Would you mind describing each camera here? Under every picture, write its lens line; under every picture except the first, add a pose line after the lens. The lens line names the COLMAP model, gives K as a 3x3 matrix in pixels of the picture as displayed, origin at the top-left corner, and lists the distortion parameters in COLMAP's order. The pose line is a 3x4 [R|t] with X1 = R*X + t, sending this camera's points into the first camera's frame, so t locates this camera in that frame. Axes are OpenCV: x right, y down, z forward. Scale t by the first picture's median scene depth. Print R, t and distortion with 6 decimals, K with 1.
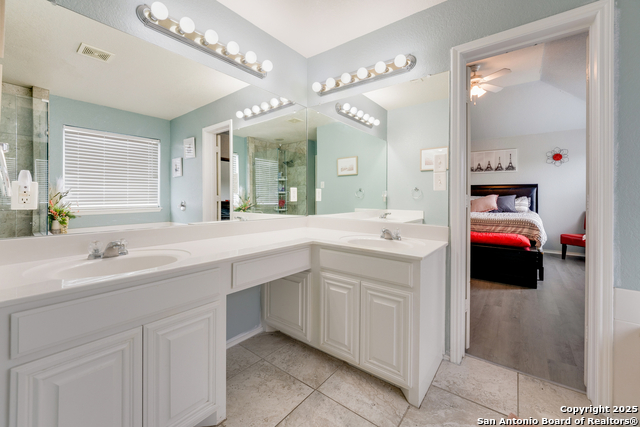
lens RADIAL K [[264.7, 0, 322.3], [0, 264.7, 195.7], [0, 0, 1]] dist [-0.018871, 0.000511]
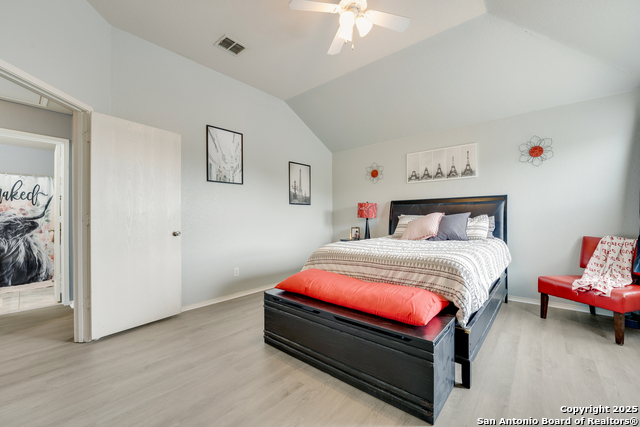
lens RADIAL K [[265.9, 0, 323.3], [0, 265.9, 214.4], [0, 0, 1]] dist [-0.015031, 0.002217]
pose [[0.998823, -0.015236, -0.046052, 0.406099], [0.014841, 0.999850, -0.008893, 0.002054], [0.046181, 0.008199, 0.998899, 0.333469]]
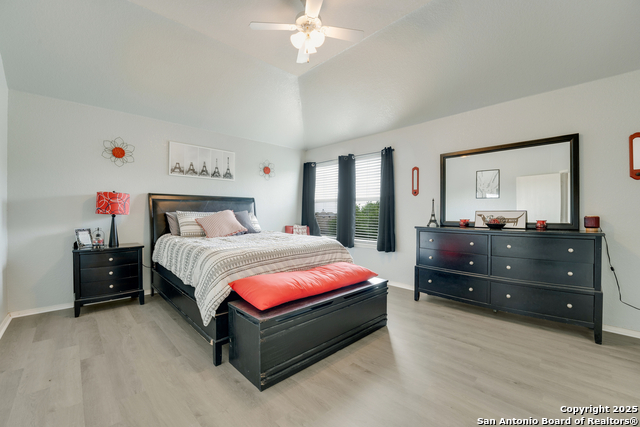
lens RADIAL K [[265.9, 0, 313.8], [0, 265.9, 212.3], [0, 0, 1]] dist [-0.015031, 0.002217]
pose [[0.145512, -0.005958, 0.989339, -0.025663], [-0.004878, 0.999965, 0.006740, -0.003130], [-0.989345, -0.005807, 0.145477, 0.677440]]
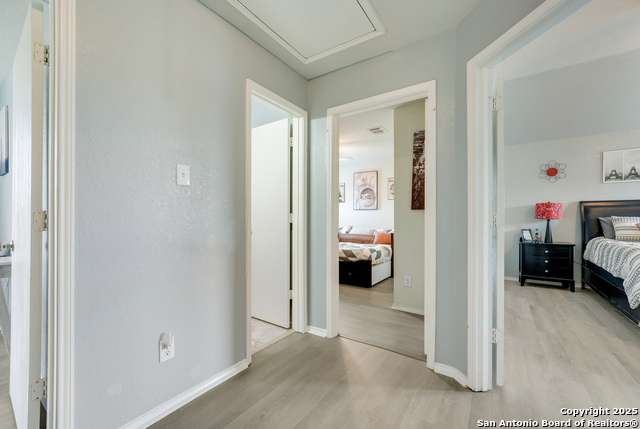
lens RADIAL K [[259.3, 0, 315.7], [0, 259.3, 220.7], [0, 0, 1]] dist [-0.008992, 0.001060]
pose [[0.998164, -0.008506, 0.059963, -0.261526], [0.007698, 0.999876, 0.013702, -0.003743], [-0.060072, -0.013215, 0.998107, 0.466333]]
